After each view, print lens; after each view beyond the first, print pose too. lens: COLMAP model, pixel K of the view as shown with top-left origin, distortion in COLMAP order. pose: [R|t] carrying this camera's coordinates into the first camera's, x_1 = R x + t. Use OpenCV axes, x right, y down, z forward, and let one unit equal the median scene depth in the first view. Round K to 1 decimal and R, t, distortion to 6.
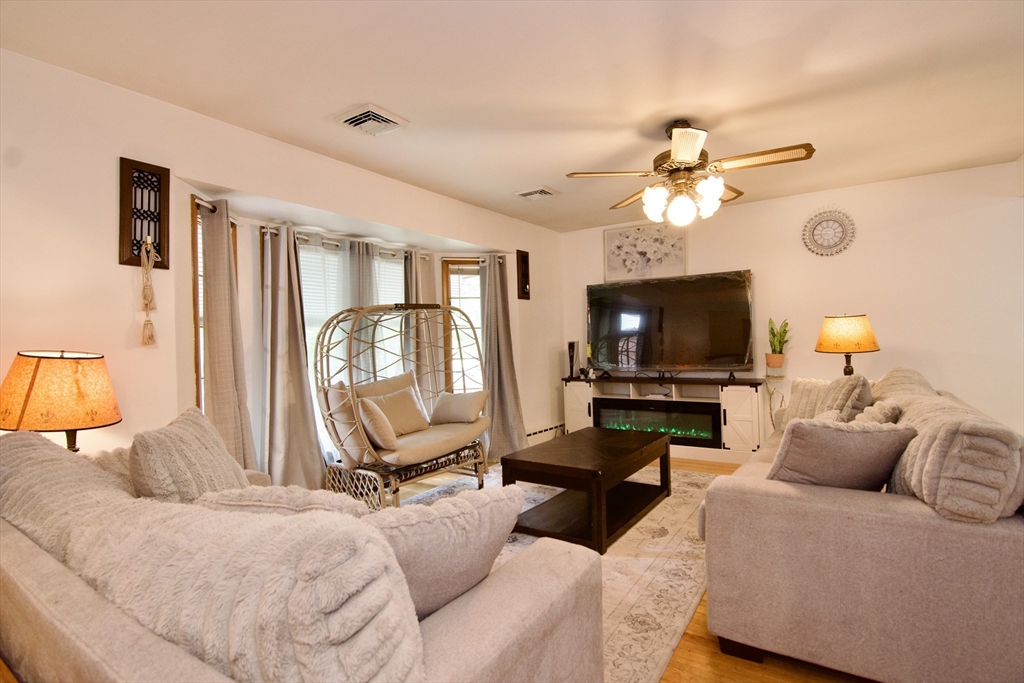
lens RADIAL K [[495.2, 0, 515.3], [0, 495.2, 339.9], [0, 0, 1]] dist [-0.004579, -0.009257]
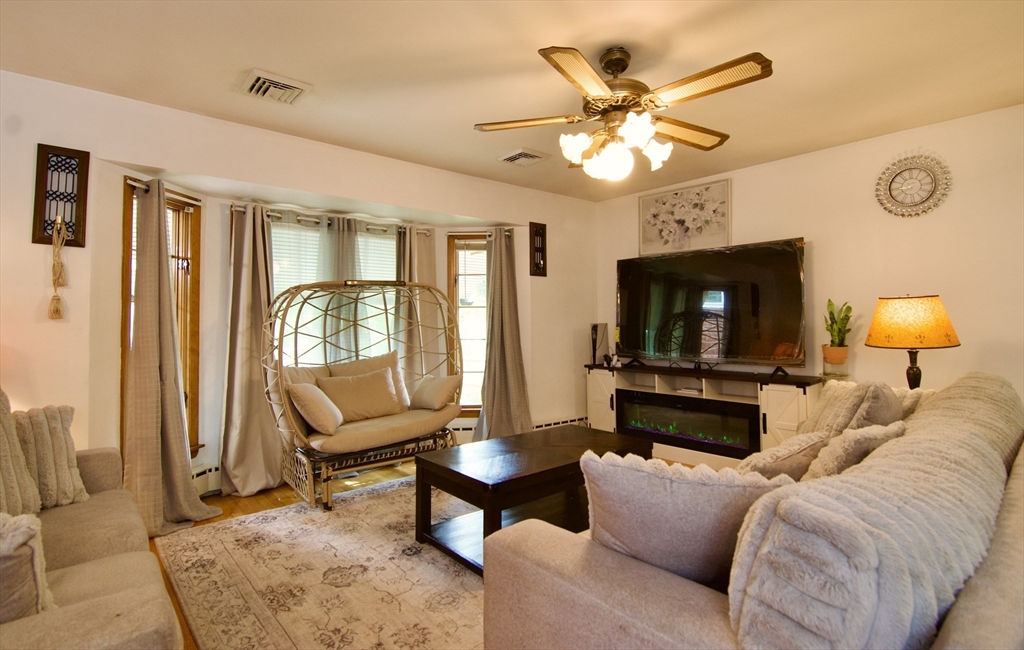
lens RADIAL K [[496.3, 0, 512.7], [0, 496.3, 307.0], [0, 0, 1]] dist [-0.015840, -0.000316]
pose [[0.964971, 0.013056, -0.262033, 0.250379], [-0.019027, 0.999614, -0.020261, -0.006805], [0.261667, 0.024537, 0.964846, 0.130986]]
